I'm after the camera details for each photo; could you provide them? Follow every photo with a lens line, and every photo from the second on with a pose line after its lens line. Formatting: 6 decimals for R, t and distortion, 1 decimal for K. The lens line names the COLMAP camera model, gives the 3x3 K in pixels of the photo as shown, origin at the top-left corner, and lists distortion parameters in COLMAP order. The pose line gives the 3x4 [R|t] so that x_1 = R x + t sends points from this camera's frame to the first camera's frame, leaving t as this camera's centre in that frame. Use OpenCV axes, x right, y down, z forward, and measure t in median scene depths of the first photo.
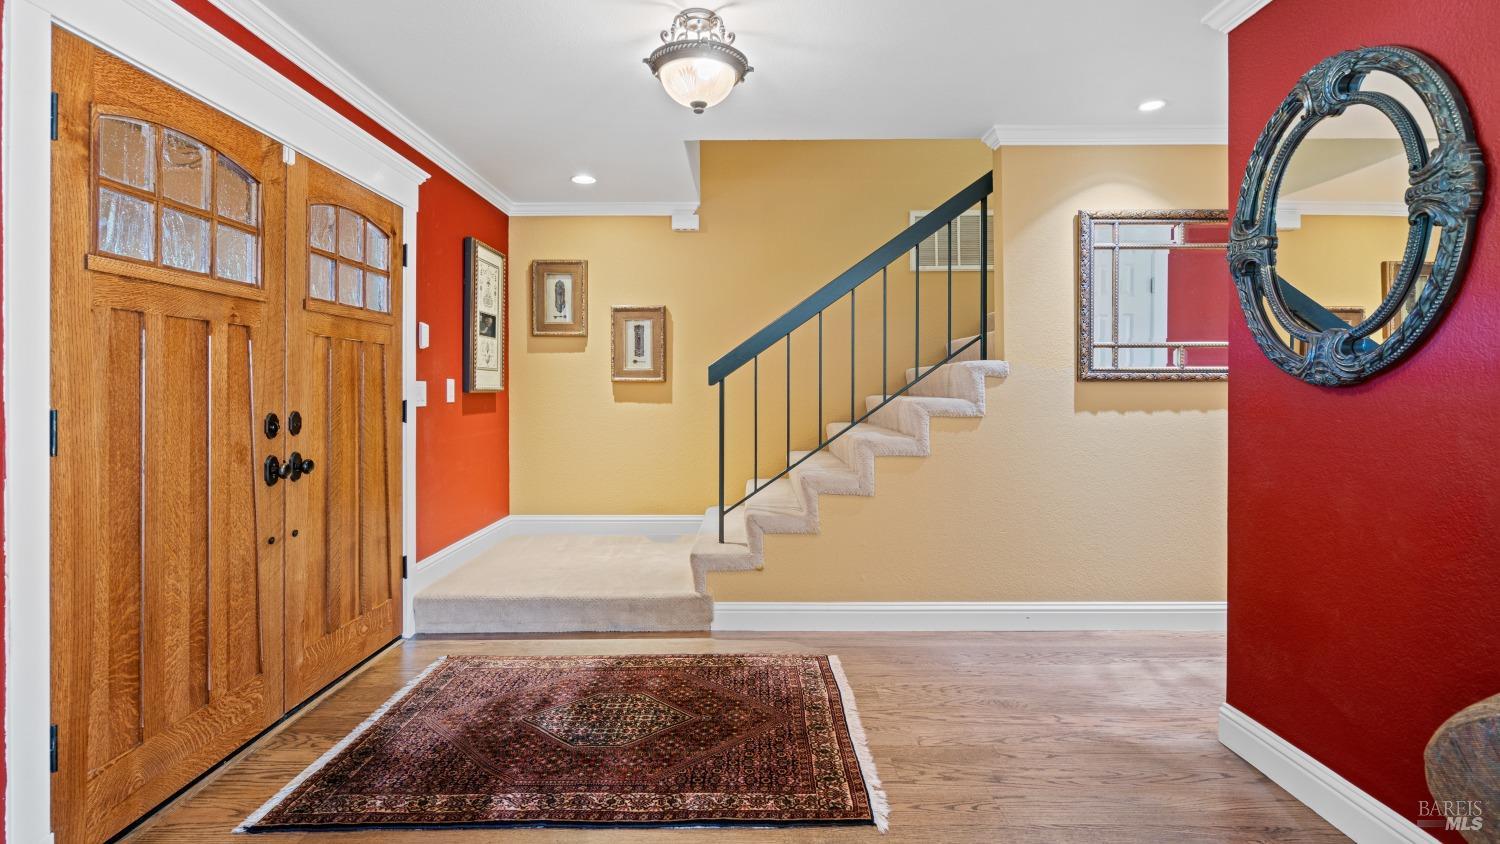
lens RADIAL K [[680.1, 0, 751.6], [0, 680.1, 390.9], [0, 0, 1]] dist [-0.009919, 0.005446]
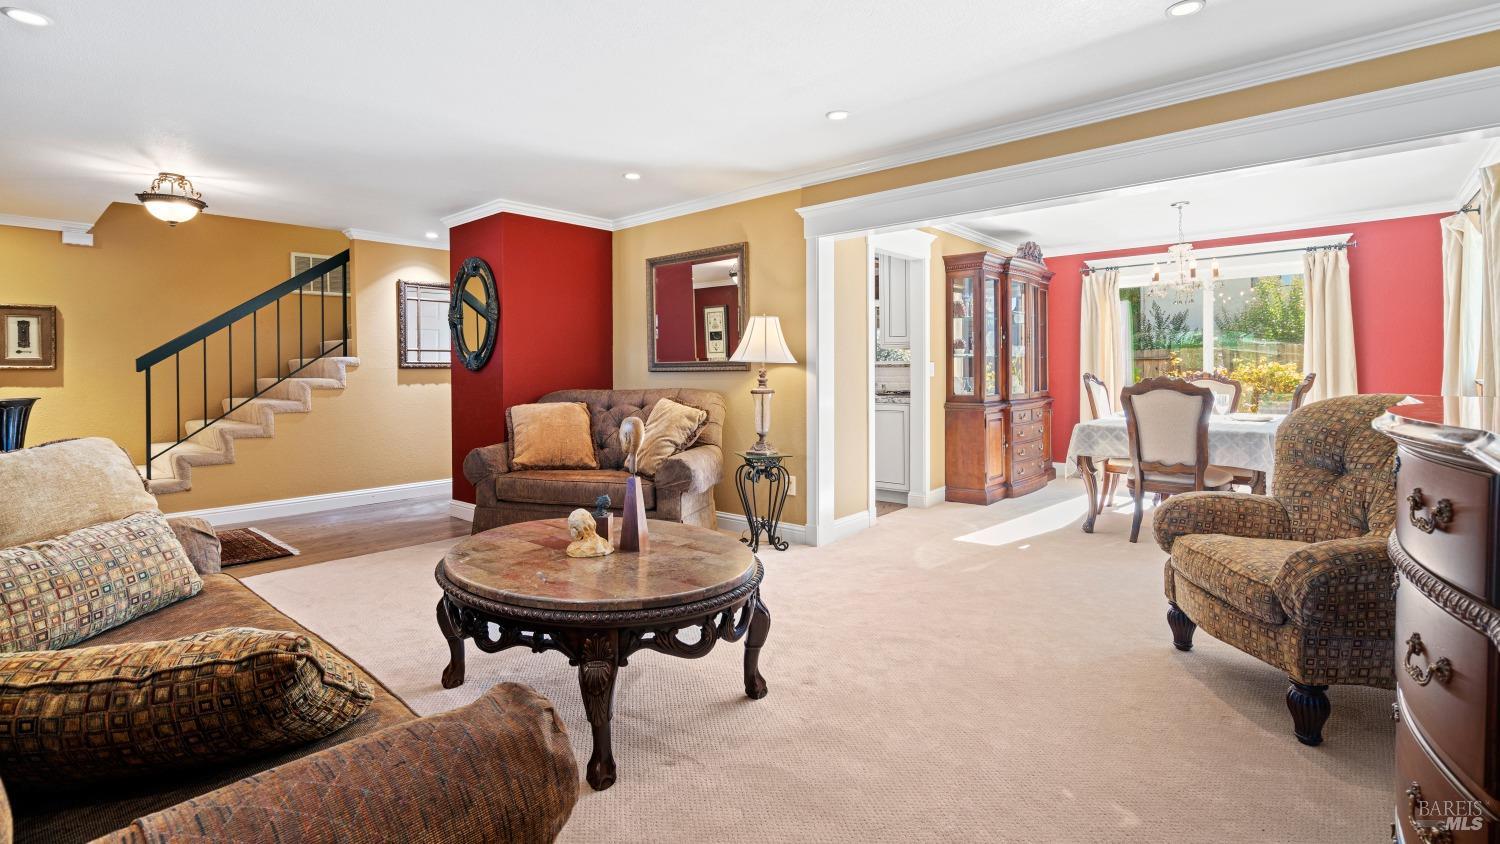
lens RADIAL K [[722.5, 0, 762.0], [0, 722.5, 376.0], [0, 0, 1]] dist [-0.000057, 0.002882]
pose [[0.671851, -0.009698, 0.740623, -0.329074], [0.010454, 0.999939, 0.003611, 0.009605], [-0.740613, 0.005317, 0.671911, -1.087020]]
